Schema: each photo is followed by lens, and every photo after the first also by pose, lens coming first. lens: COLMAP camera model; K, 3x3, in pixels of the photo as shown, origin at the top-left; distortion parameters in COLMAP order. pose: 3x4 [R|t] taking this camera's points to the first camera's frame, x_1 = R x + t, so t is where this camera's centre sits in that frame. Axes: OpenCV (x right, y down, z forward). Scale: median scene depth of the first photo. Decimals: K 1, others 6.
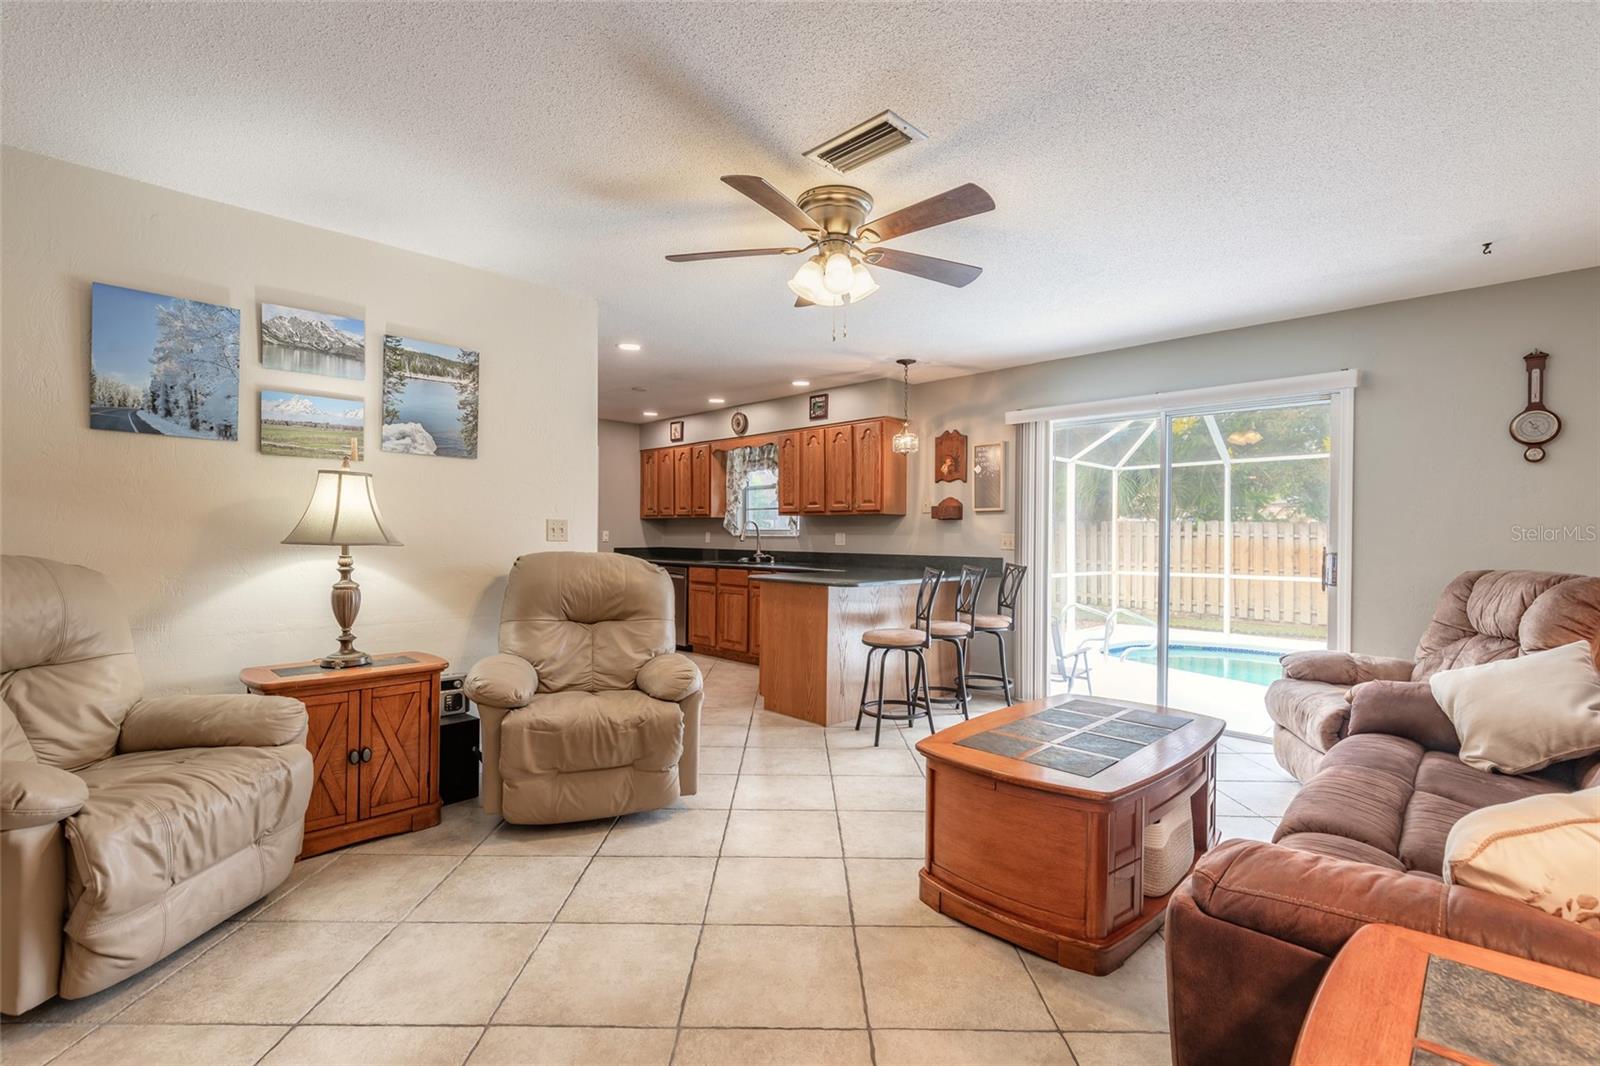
lens RADIAL K [[724.0, 0, 793.8], [0, 724.0, 538.2], [0, 0, 1]] dist [0.009997, -0.000580]
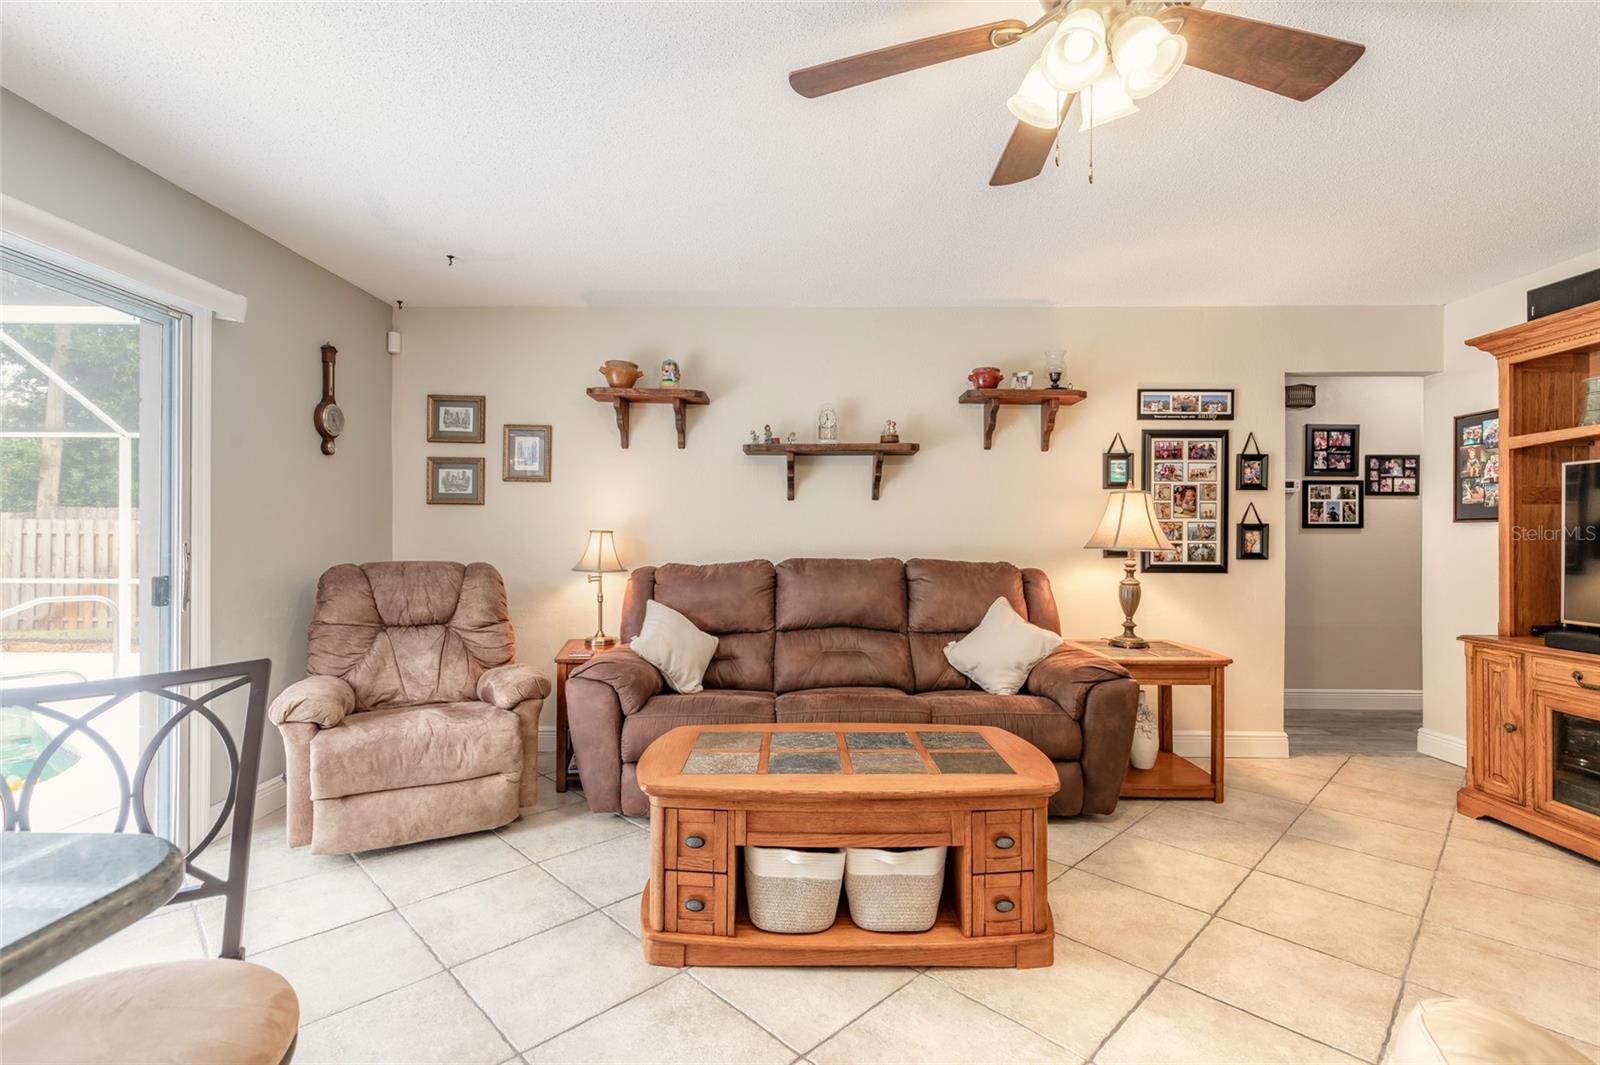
lens RADIAL K [[724.0, 0, 796.6], [0, 724.0, 536.2], [0, 0, 1]] dist [0.009997, -0.000580]
pose [[-0.703332, -0.009042, 0.710804, -0.125175], [-0.007081, 0.999959, 0.005714, -0.002776], [-0.710826, -0.001015, -0.703367, 1.052596]]
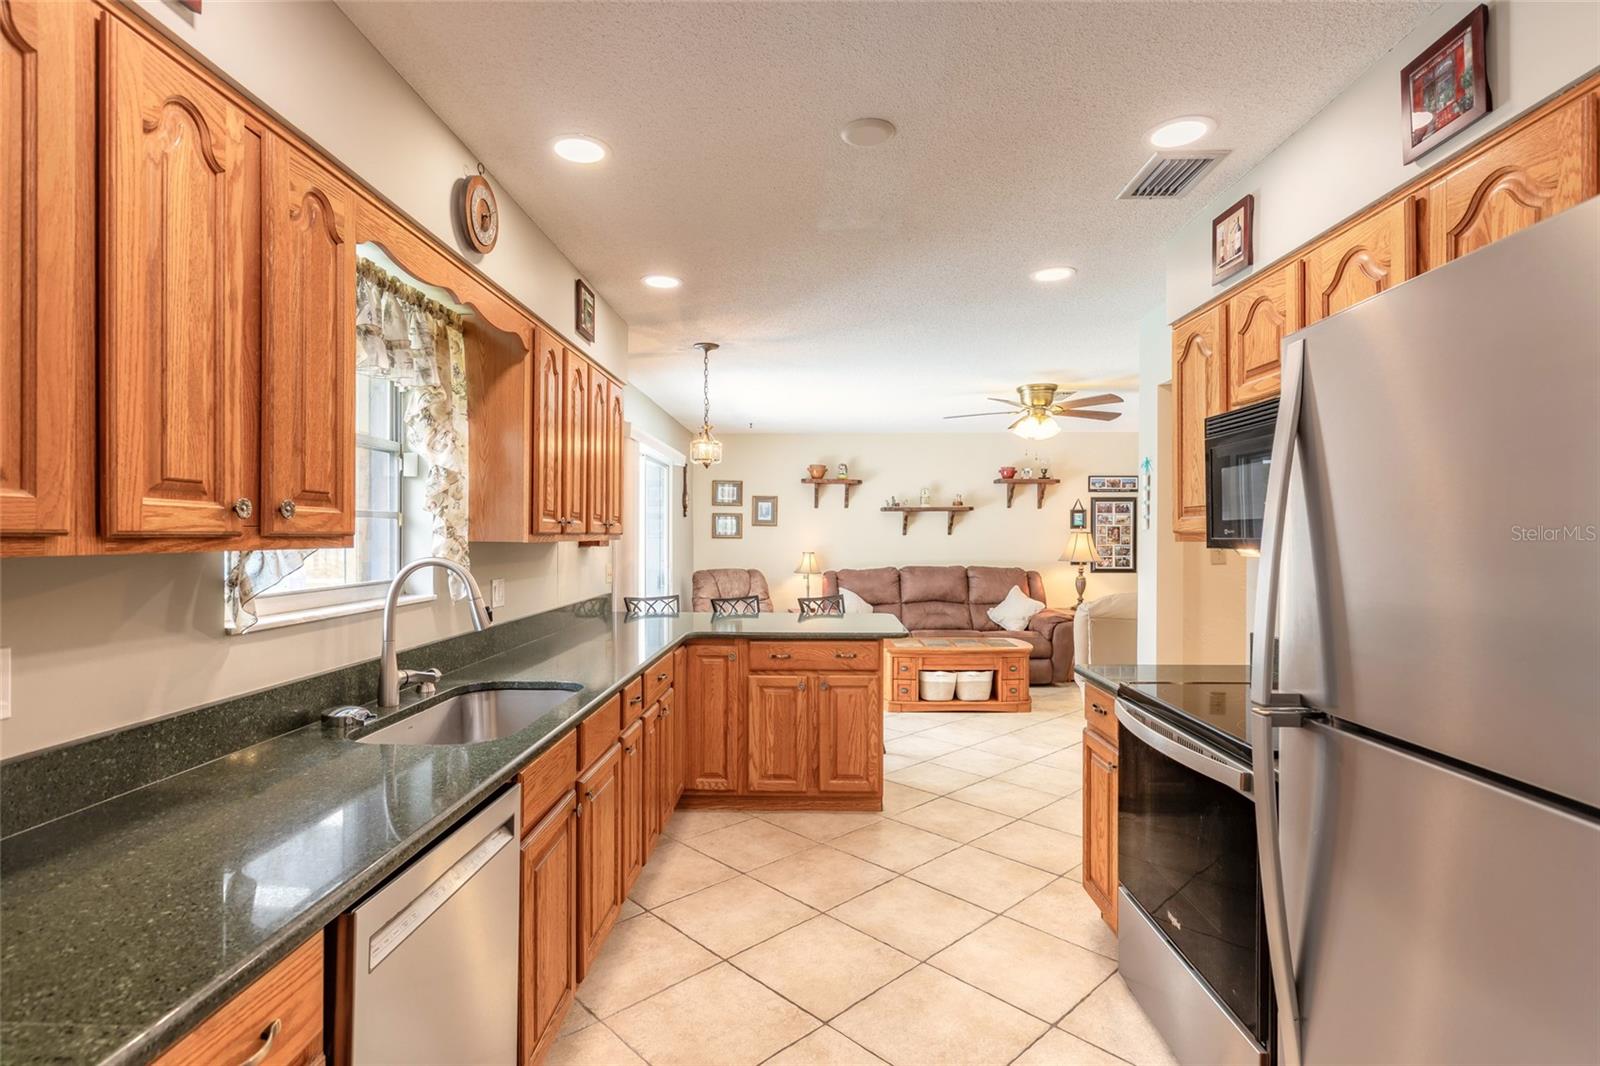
lens RADIAL K [[779.8, 0, 798.8], [0, 779.8, 540.0], [0, 0, 1]] dist [0.001747, 0.000093]
pose [[-0.694999, -0.012251, 0.718907, -0.660907], [-0.003116, 0.999897, 0.014027, -0.060065], [-0.719004, 0.007508, -0.694965, 1.937204]]
